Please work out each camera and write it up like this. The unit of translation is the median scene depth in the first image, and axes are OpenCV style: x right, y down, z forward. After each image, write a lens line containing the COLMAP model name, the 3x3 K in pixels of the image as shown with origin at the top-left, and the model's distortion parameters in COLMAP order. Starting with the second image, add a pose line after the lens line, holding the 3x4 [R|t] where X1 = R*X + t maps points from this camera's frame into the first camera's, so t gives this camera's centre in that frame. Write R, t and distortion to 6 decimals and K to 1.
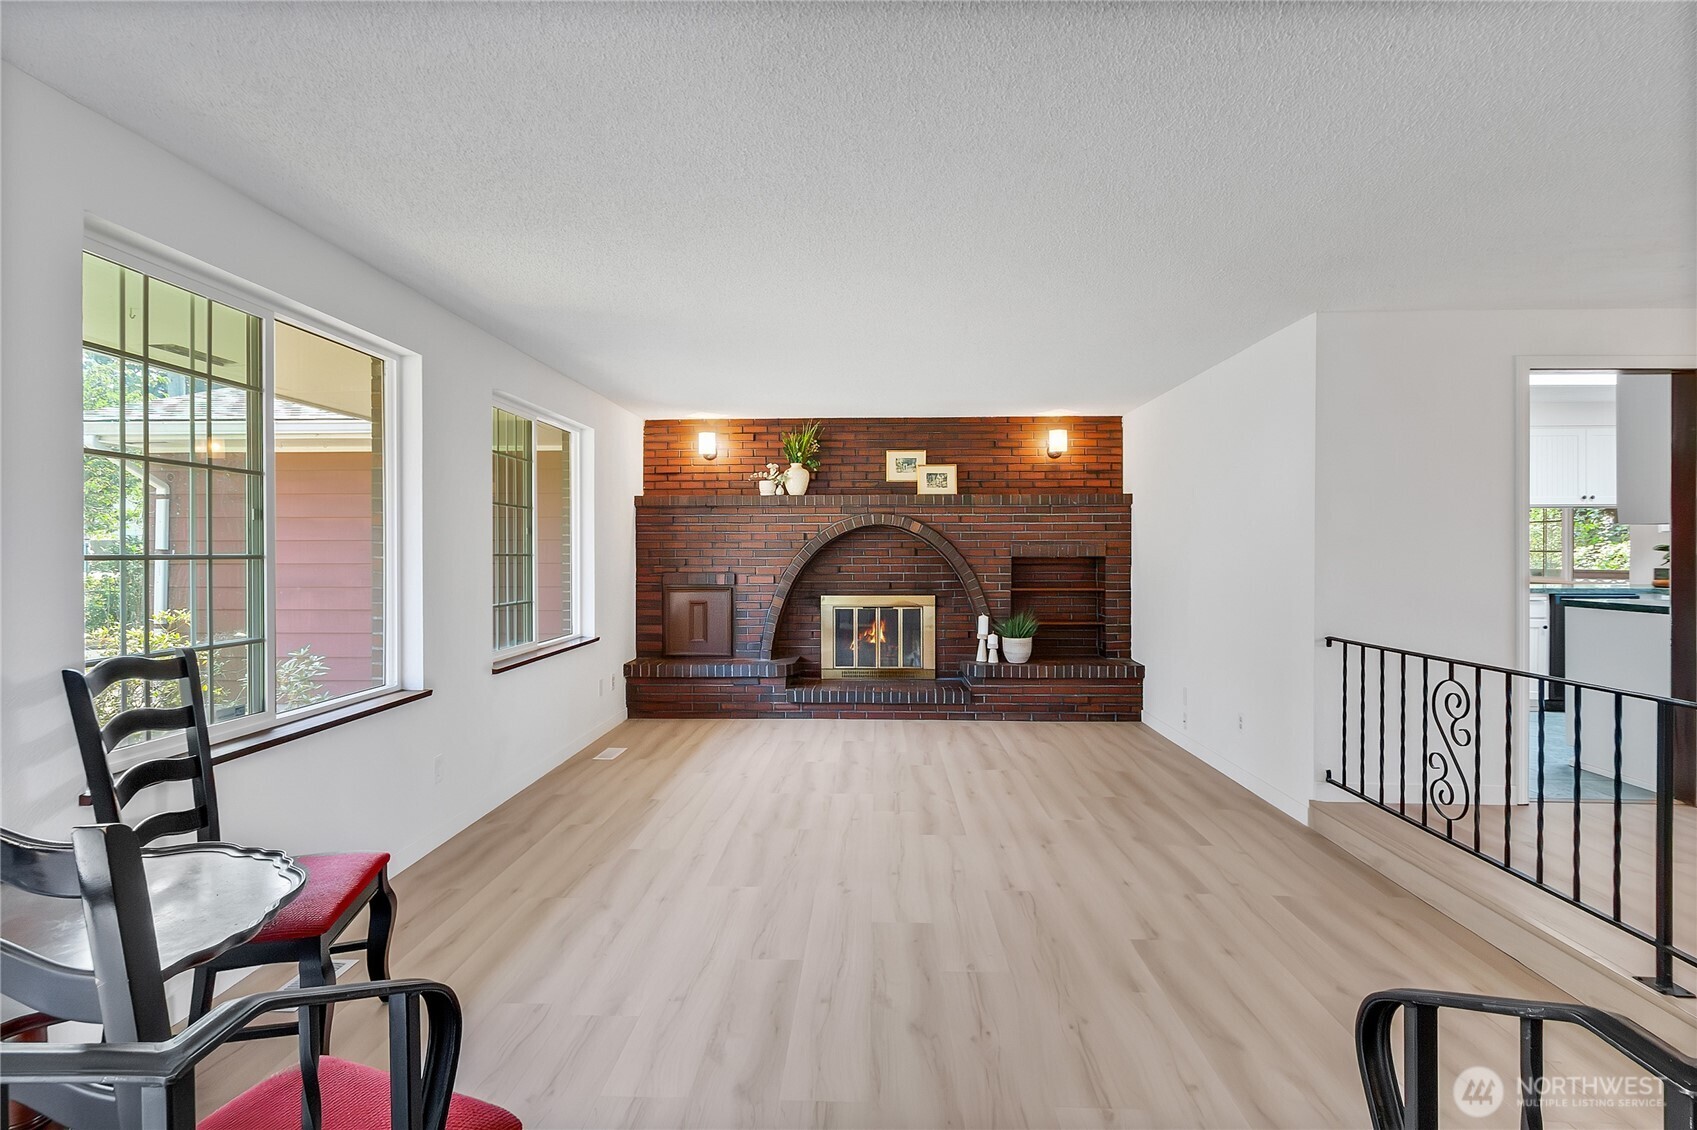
lens RADIAL K [[797.0, 0, 842.0], [0, 797.0, 559.0], [0, 0, 1]] dist [0.003272, -0.000593]
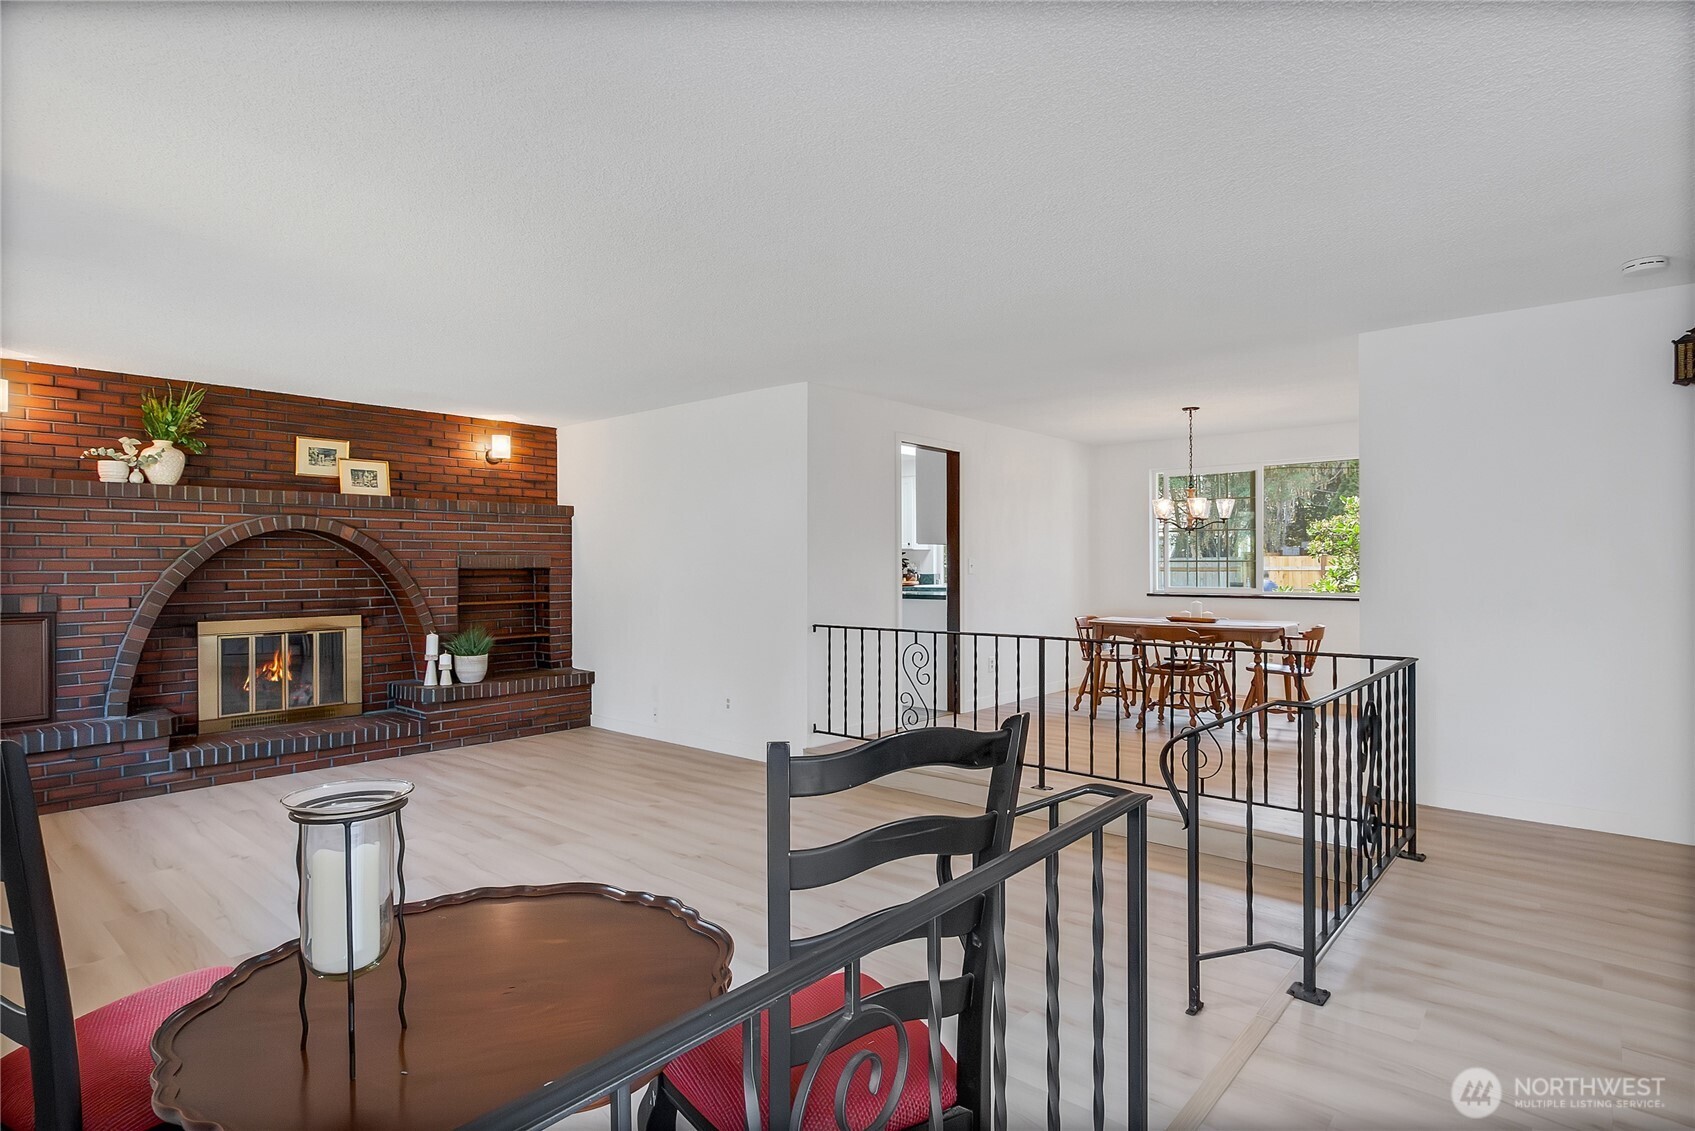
lens RADIAL K [[879.3, 0, 847.8], [0, 879.3, 565.4], [0, 0, 1]] dist [0.014586, -0.000435]
pose [[0.633729, -0.002728, 0.773551, -0.288163], [0.010333, 0.999934, -0.004939, 0.003677], [-0.773486, 0.011123, 0.633715, 0.010927]]
